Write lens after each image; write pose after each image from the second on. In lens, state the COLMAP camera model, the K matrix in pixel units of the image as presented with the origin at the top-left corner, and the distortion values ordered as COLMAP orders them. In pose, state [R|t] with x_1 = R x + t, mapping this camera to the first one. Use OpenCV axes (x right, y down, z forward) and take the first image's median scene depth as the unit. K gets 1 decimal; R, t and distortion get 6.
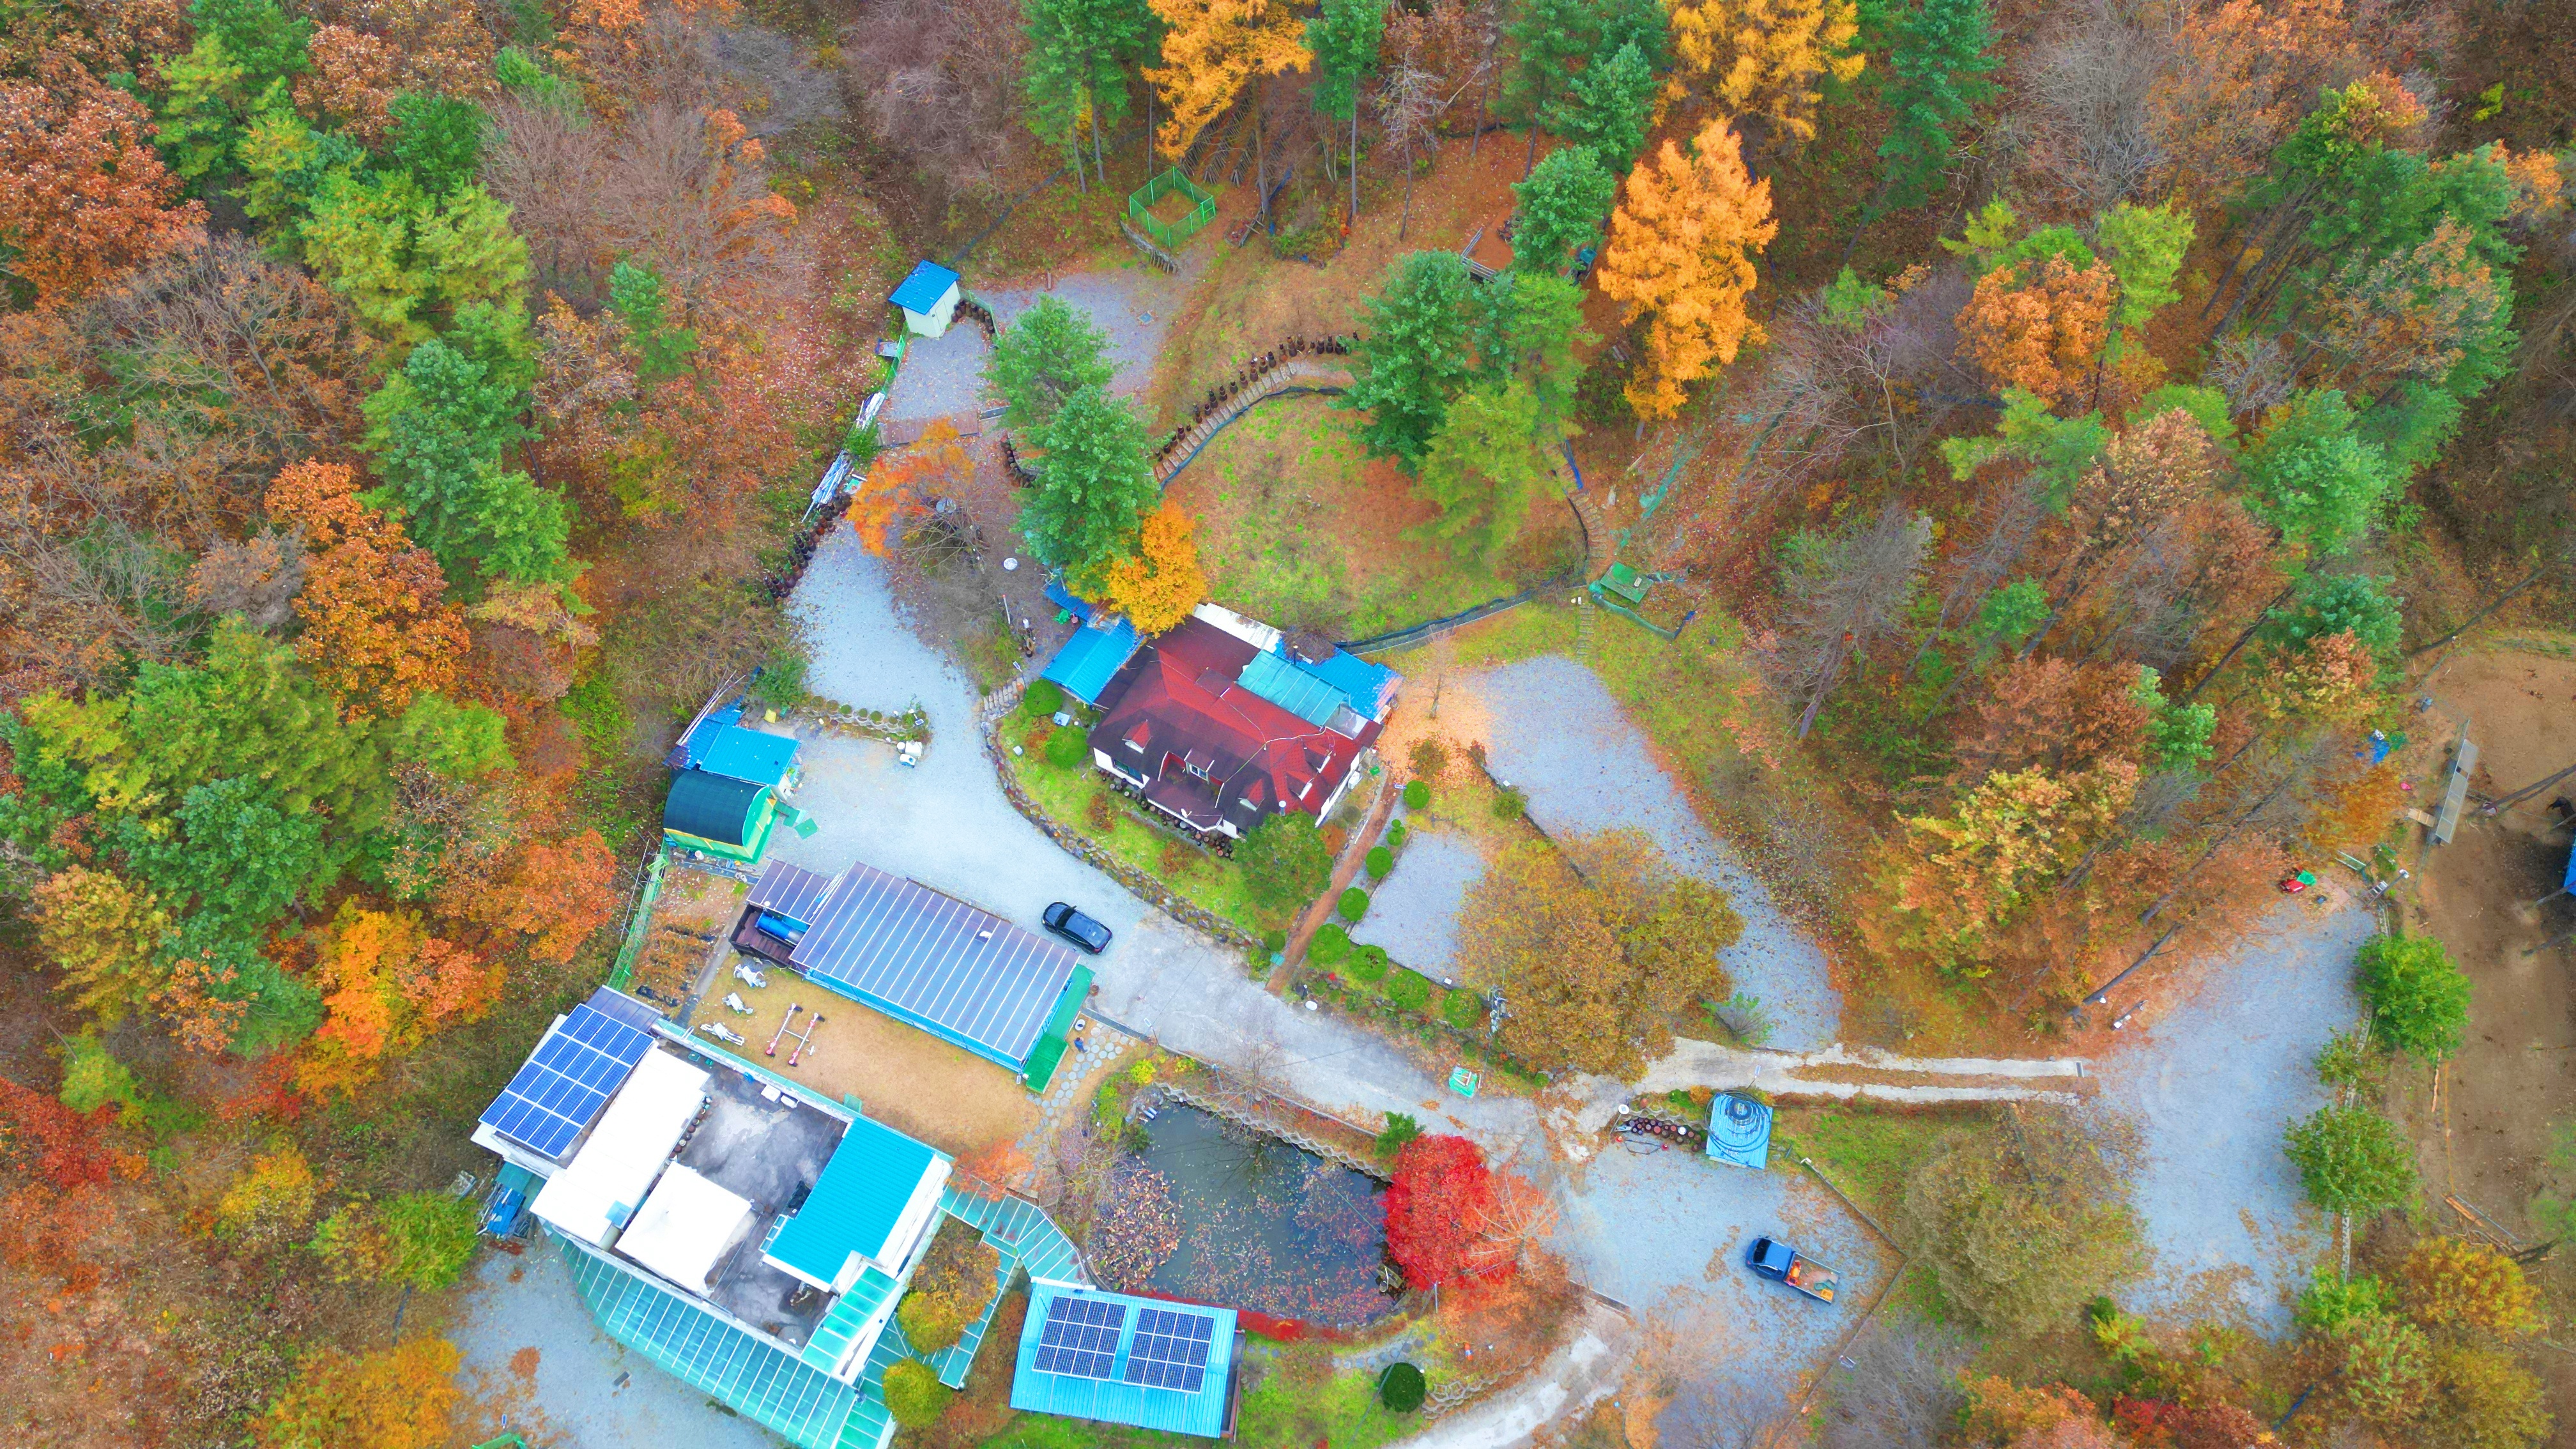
lens RADIAL K [[1793.5, 0, 1286.2], [0, 1793.5, 711.8], [0, 0, 1]] dist [0.087615, -0.087590]
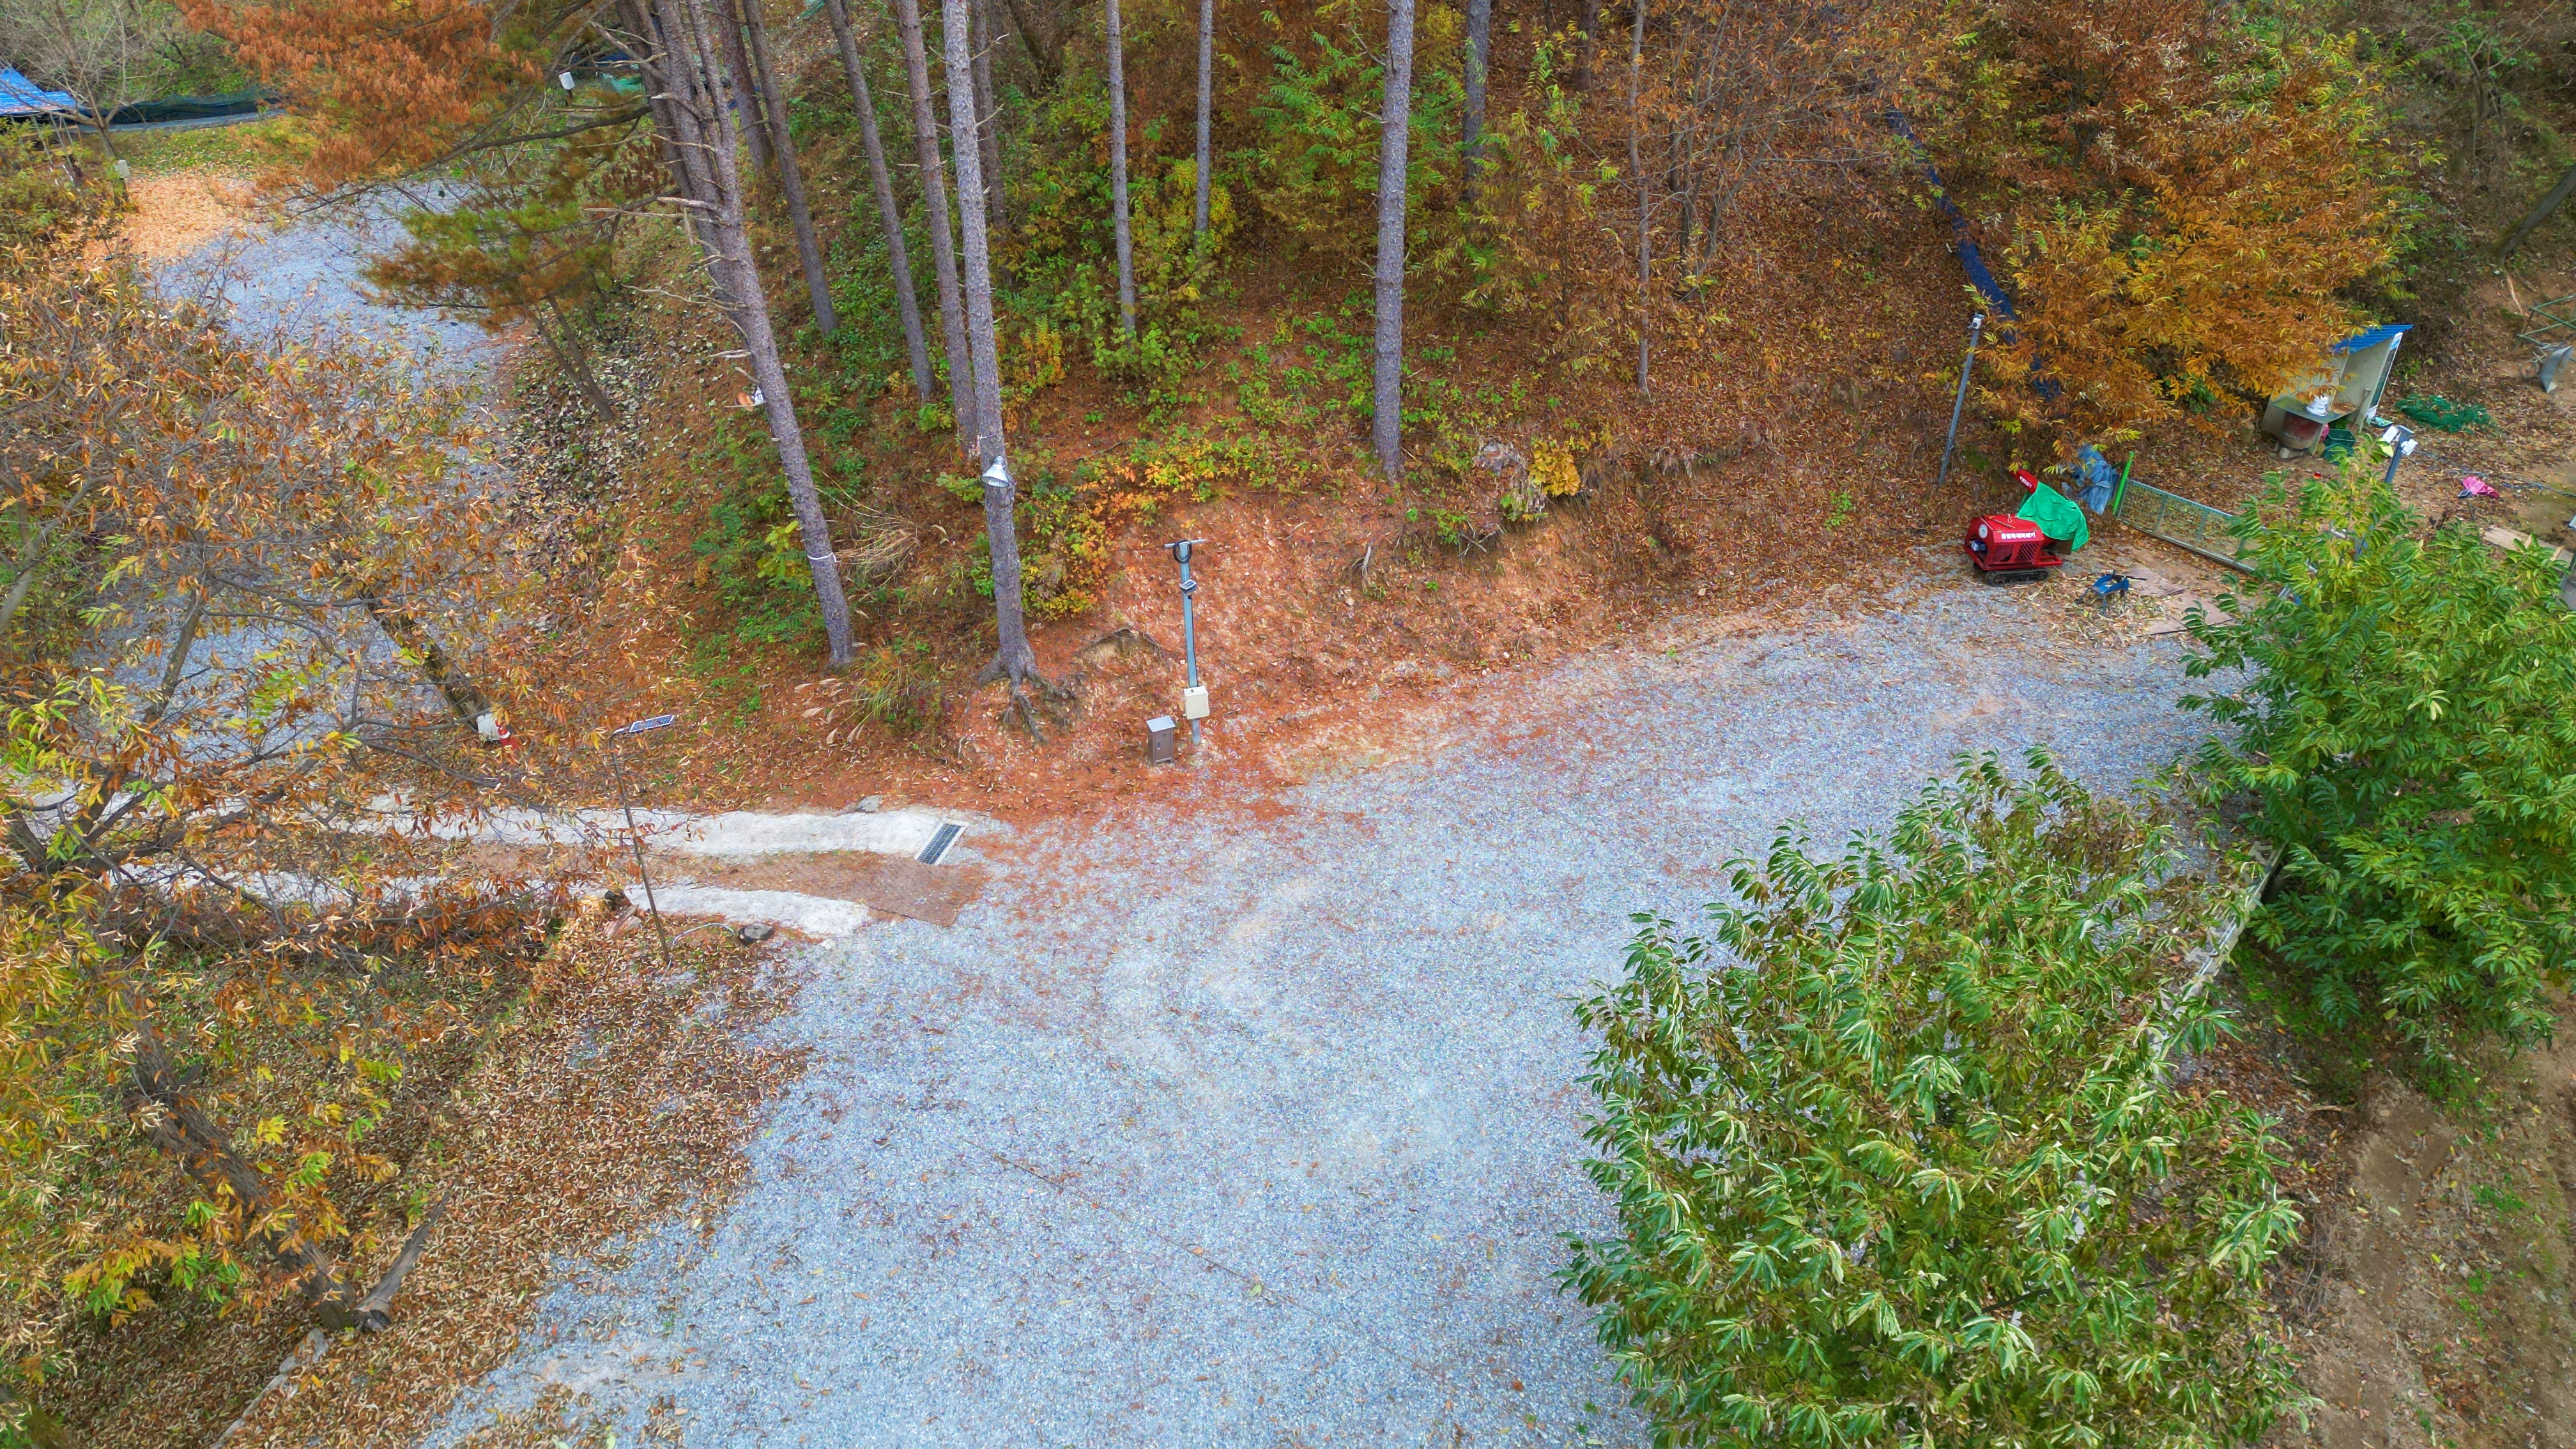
lens RADIAL K [[1793.5, 0, 1286.2], [0, 1793.5, 711.8], [0, 0, 1]] dist [0.087615, -0.087590]
pose [[0.973599, 0.142343, -0.178448, 0.482152], [-0.205470, 0.887034, -0.413465, 0.250253], [0.099436, 0.439215, 0.892862, 0.730447]]
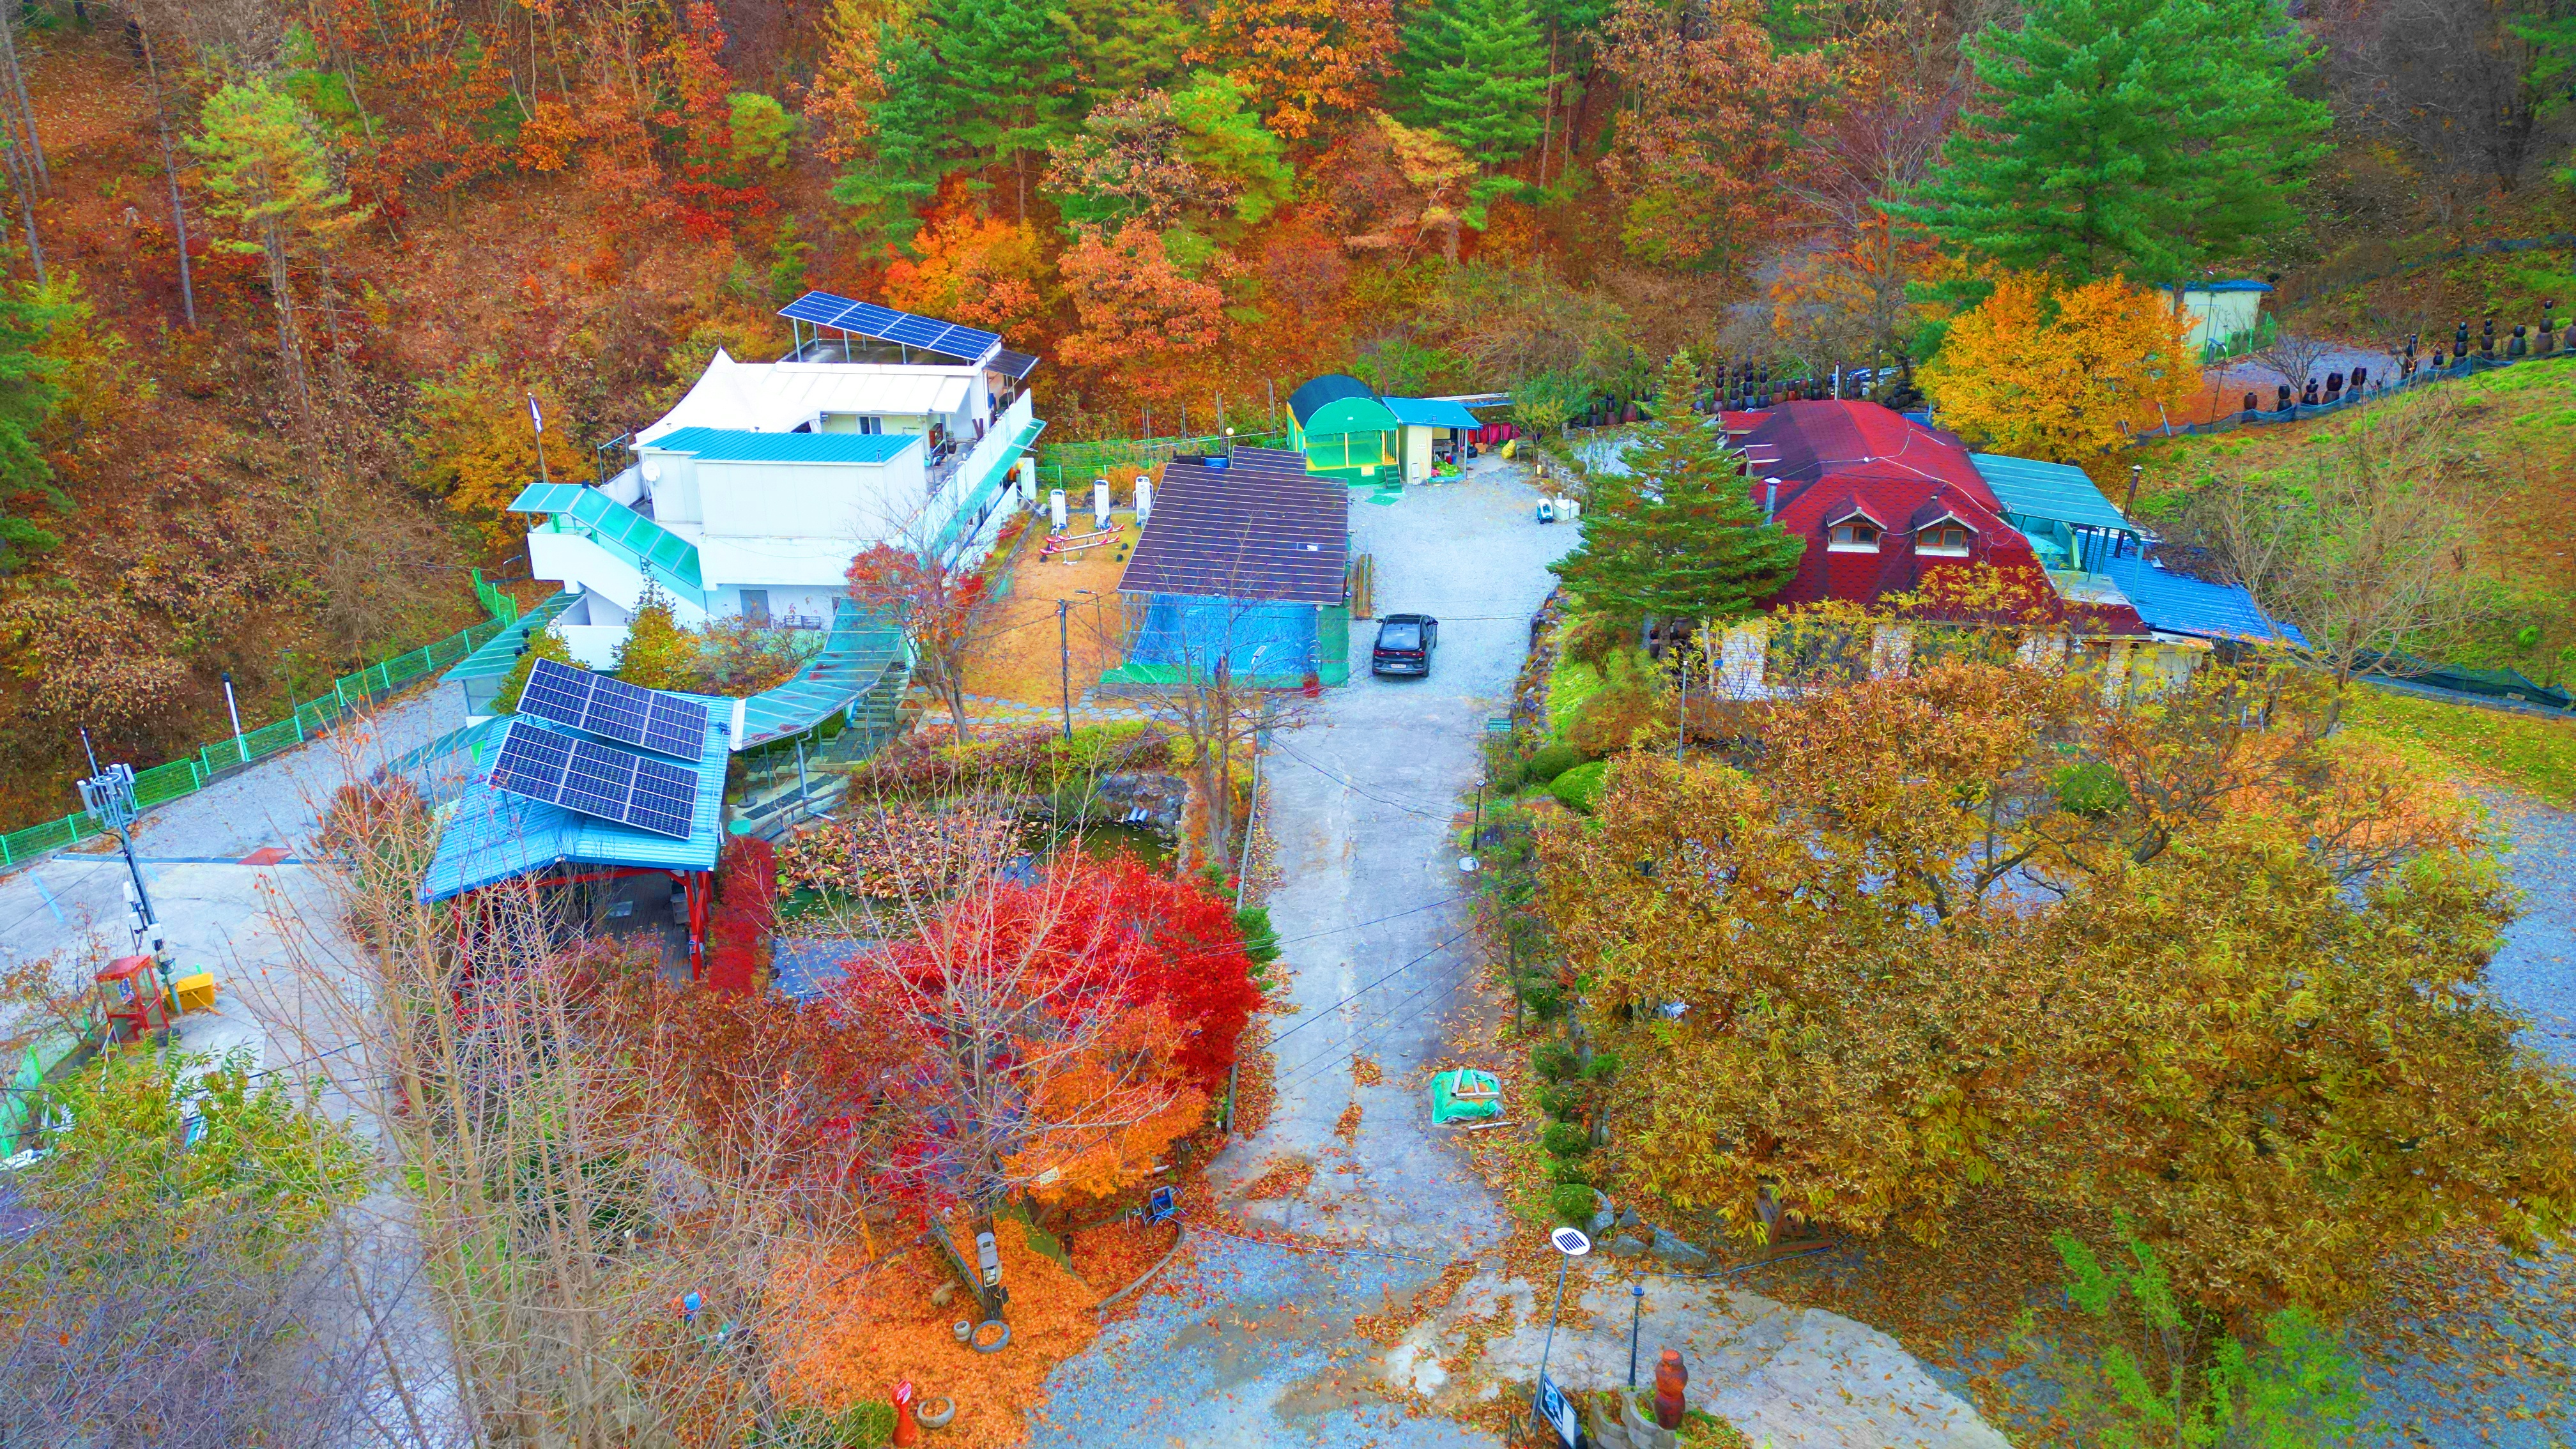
lens RADIAL K [[1793.5, 0, 1286.2], [0, 1793.5, 711.8], [0, 0, 1]] dist [0.087615, -0.087590]
pose [[0.368979, 0.363085, -0.855584, 0.346673], [-0.806364, 0.582833, -0.100415, 0.220521], [0.462203, 0.726963, 0.507832, 0.743274]]
